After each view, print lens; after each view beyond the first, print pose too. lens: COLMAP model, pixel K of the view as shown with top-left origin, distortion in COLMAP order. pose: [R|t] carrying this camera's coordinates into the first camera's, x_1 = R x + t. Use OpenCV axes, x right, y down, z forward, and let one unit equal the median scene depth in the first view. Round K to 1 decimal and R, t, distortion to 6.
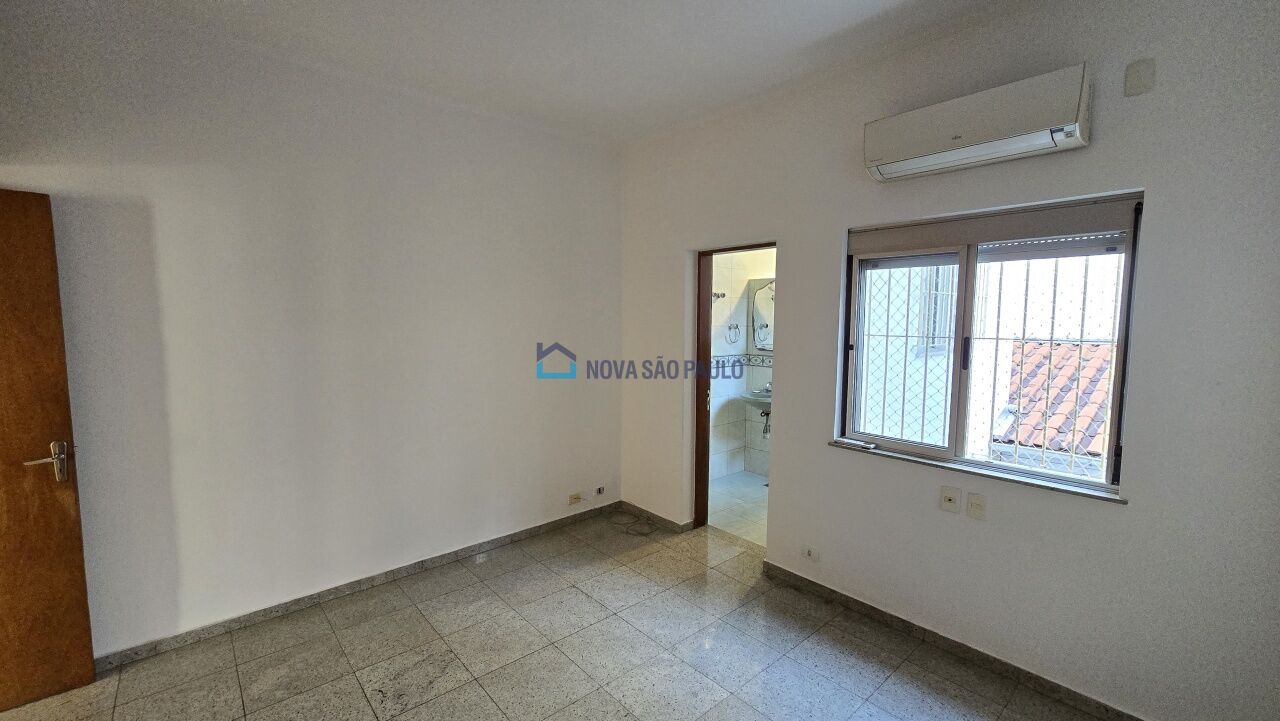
lens RADIAL K [[521.6, 0, 642.0], [0, 521.6, 362.5], [0, 0, 1]] dist [-0.001896, 0.001182]
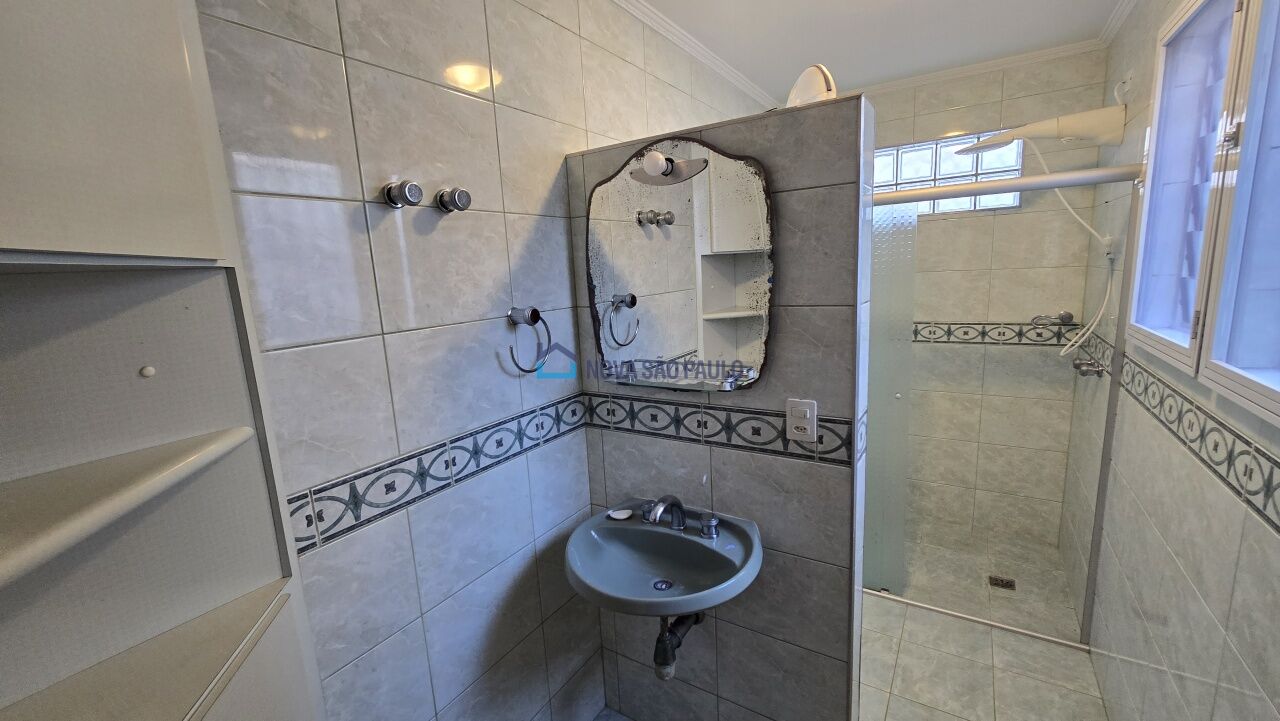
lens RADIAL K [[521.6, 0, 635.2], [0, 521.6, 361.7], [0, 0, 1]] dist [-0.001896, 0.001182]
pose [[0.960491, -0.103732, 0.258256, 0.153819], [0.082784, 0.992428, 0.090737, -0.063653], [-0.265713, -0.065773, 0.961806, 0.690882]]
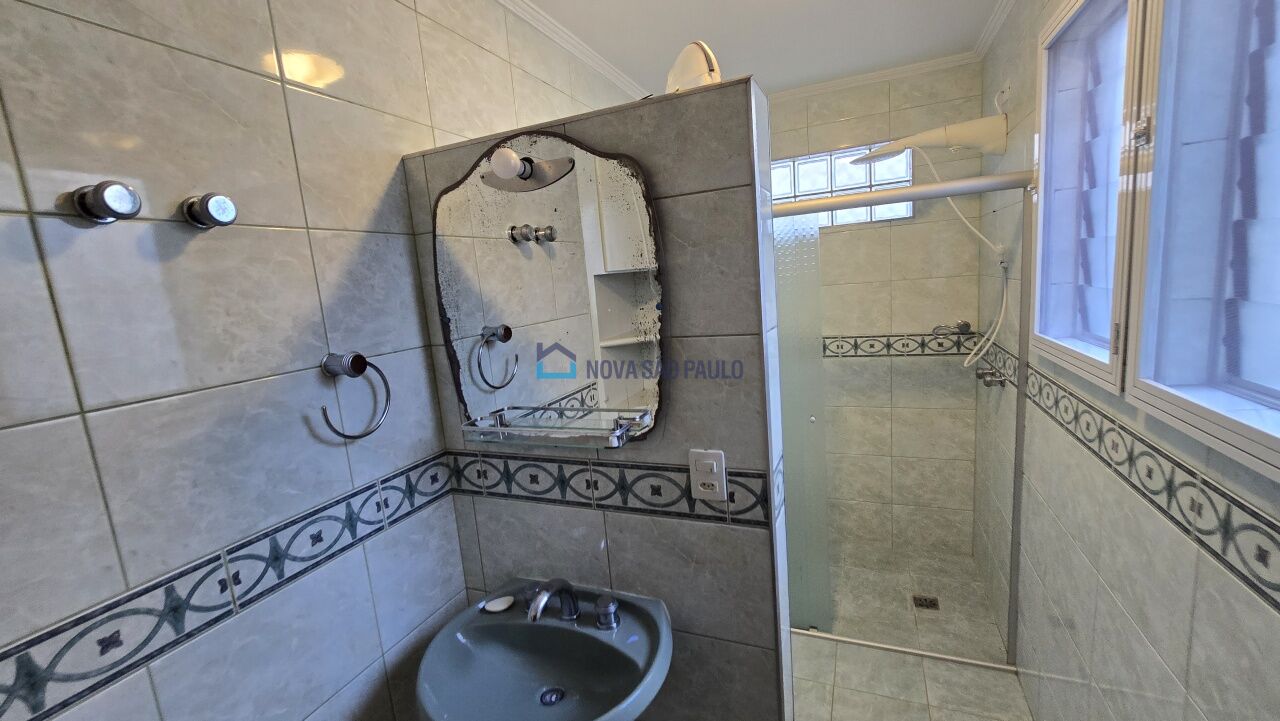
lens RADIAL K [[521.6, 0, 640.0], [0, 521.6, 361.3], [0, 0, 1]] dist [-0.001896, 0.001182]
pose [[0.900056, -0.146456, 0.410425, 0.192311], [0.126680, 0.989094, 0.075139, -0.069508], [-0.416954, -0.015637, 0.908793, 0.736231]]
